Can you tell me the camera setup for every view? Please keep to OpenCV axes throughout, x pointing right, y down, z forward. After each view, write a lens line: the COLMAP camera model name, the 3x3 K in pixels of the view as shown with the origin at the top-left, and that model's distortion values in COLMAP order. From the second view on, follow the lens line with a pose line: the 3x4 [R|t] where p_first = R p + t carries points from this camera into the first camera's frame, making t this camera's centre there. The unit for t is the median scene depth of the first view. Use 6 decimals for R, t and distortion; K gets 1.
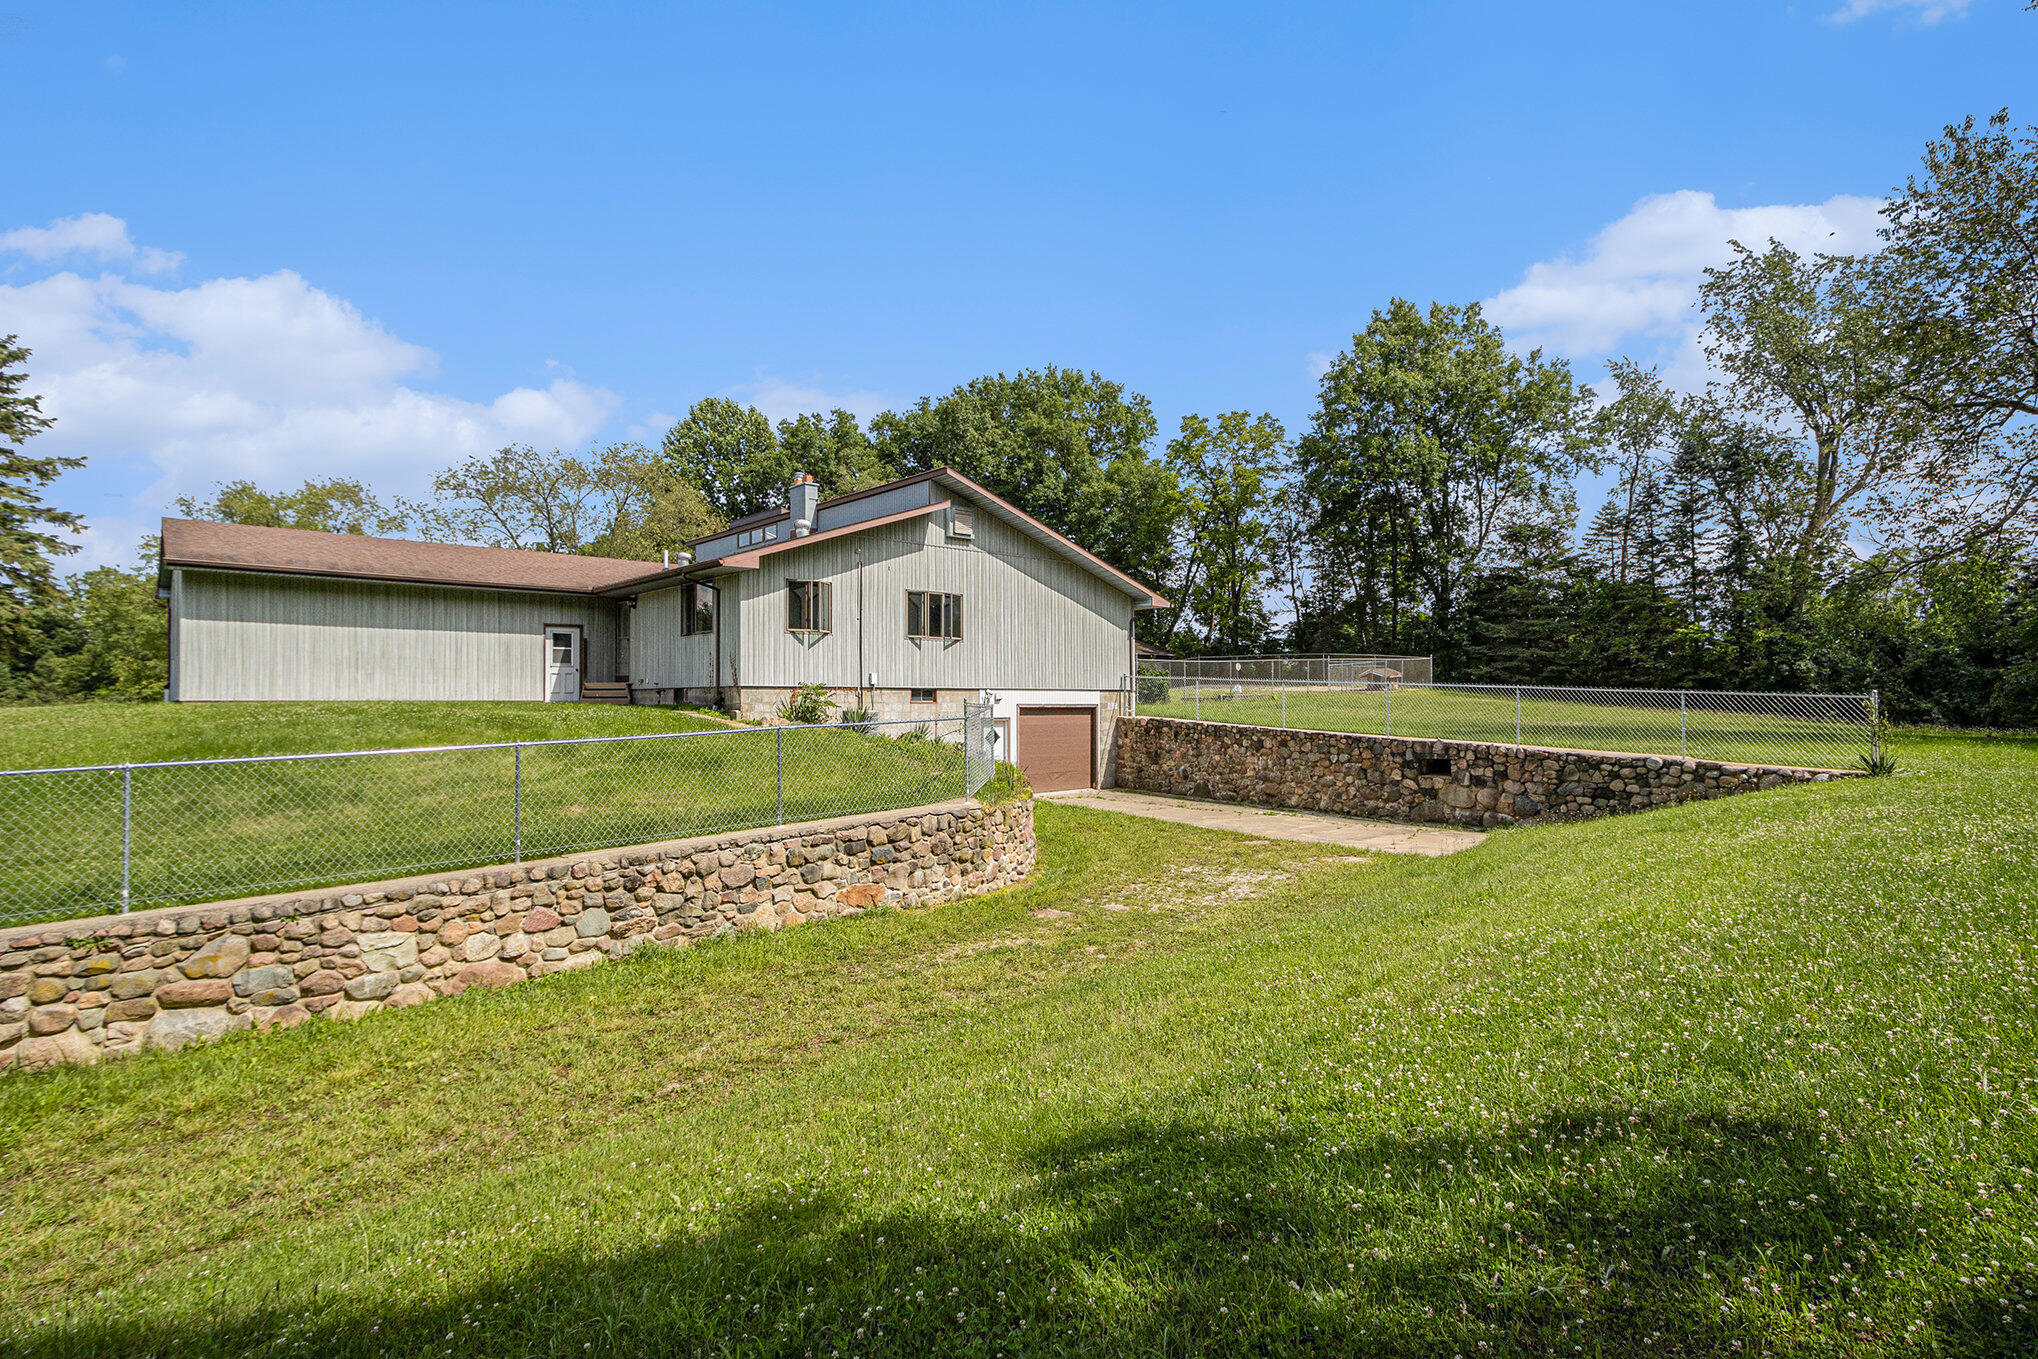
lens RADIAL K [[1013.2, 0, 1016.3], [0, 1013.2, 668.6], [0, 0, 1]] dist [-0.001669, 0.009467]
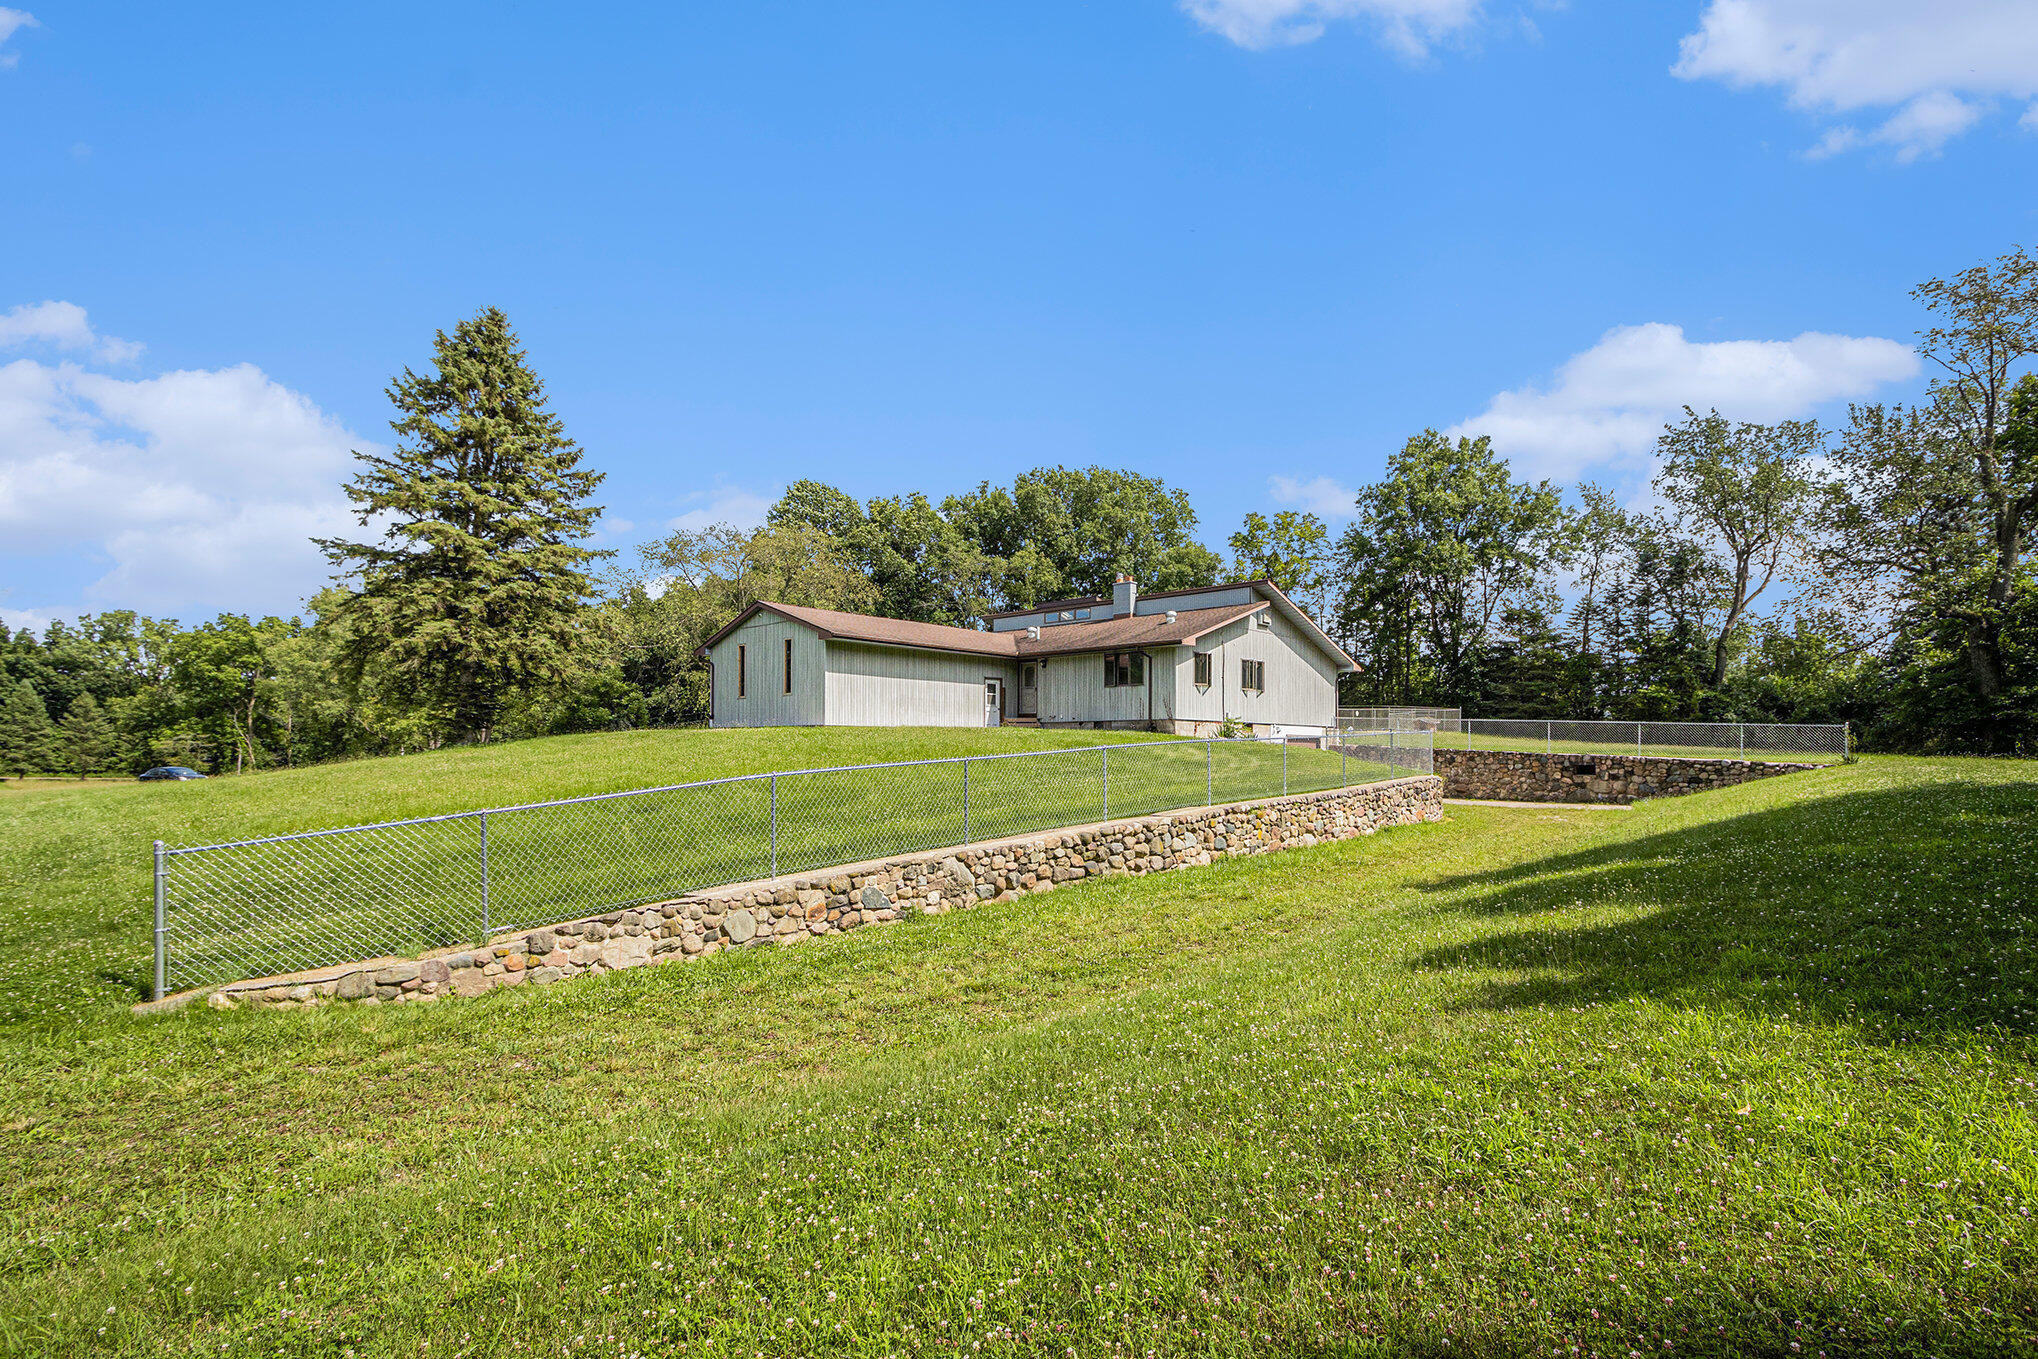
lens RADIAL K [[975.7, 0, 1024.9], [0, 975.7, 750.4], [0, 0, 1]] dist [-0.001659, -0.000918]
pose [[0.995345, 0.006162, 0.096176, -0.575241], [-0.009086, 0.999509, 0.029988, 0.020735], [-0.095944, -0.030722, 0.994913, -0.453551]]
